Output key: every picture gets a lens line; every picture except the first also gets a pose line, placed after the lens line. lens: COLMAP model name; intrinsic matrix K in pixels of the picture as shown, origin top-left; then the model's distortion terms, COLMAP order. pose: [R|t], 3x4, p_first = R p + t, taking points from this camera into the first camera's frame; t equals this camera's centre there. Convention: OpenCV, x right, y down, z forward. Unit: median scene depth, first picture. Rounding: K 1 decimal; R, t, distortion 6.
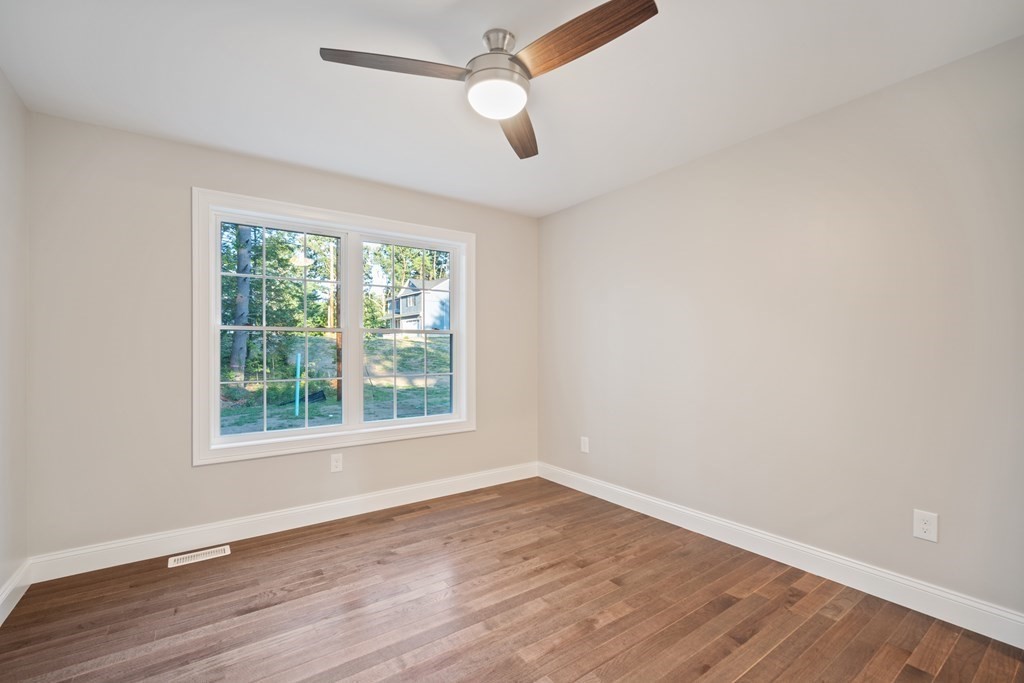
lens RADIAL K [[453.4, 0, 518.4], [0, 453.4, 345.3], [0, 0, 1]] dist [-0.010069, 0.004110]
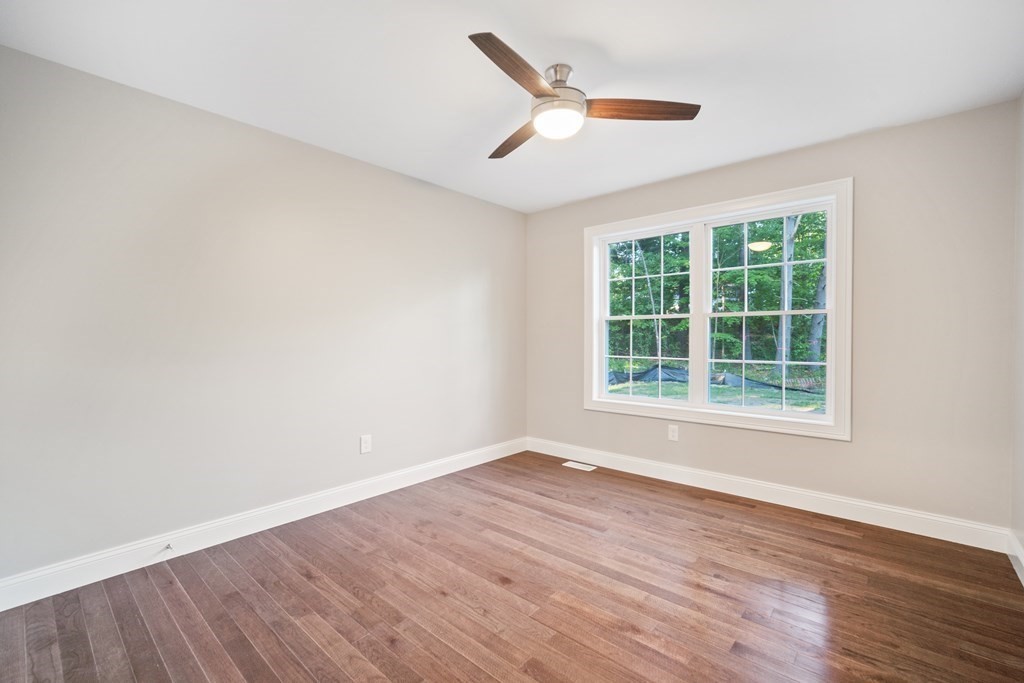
lens RADIAL K [[453.4, 0, 507.4], [0, 453.4, 339.5], [0, 0, 1]] dist [-0.010069, 0.004110]
pose [[0.208960, 0.012014, -0.977850, 0.728669], [0.007453, 0.999876, 0.013877, 0.005604], [0.977896, -0.010188, 0.208845, 0.411779]]
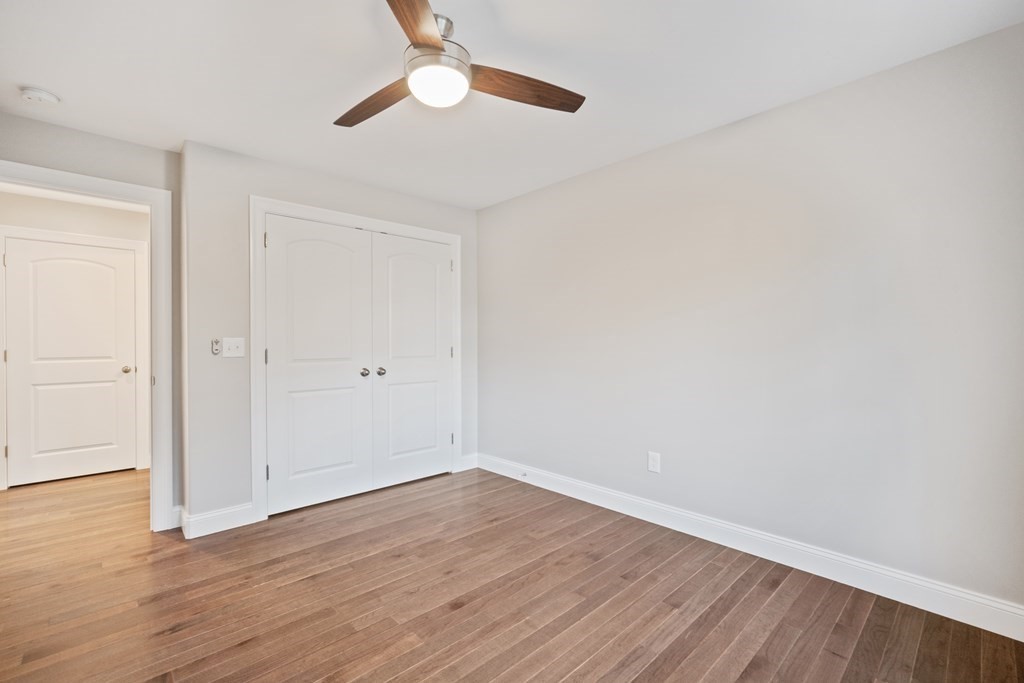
lens RADIAL K [[453.4, 0, 509.4], [0, 453.4, 339.3], [0, 0, 1]] dist [-0.010069, 0.004110]
pose [[-0.994018, 0.003954, -0.109145, -0.057021], [0.004442, 0.999981, -0.004225, 0.006962], [0.109127, -0.004685, -0.994017, 1.325633]]
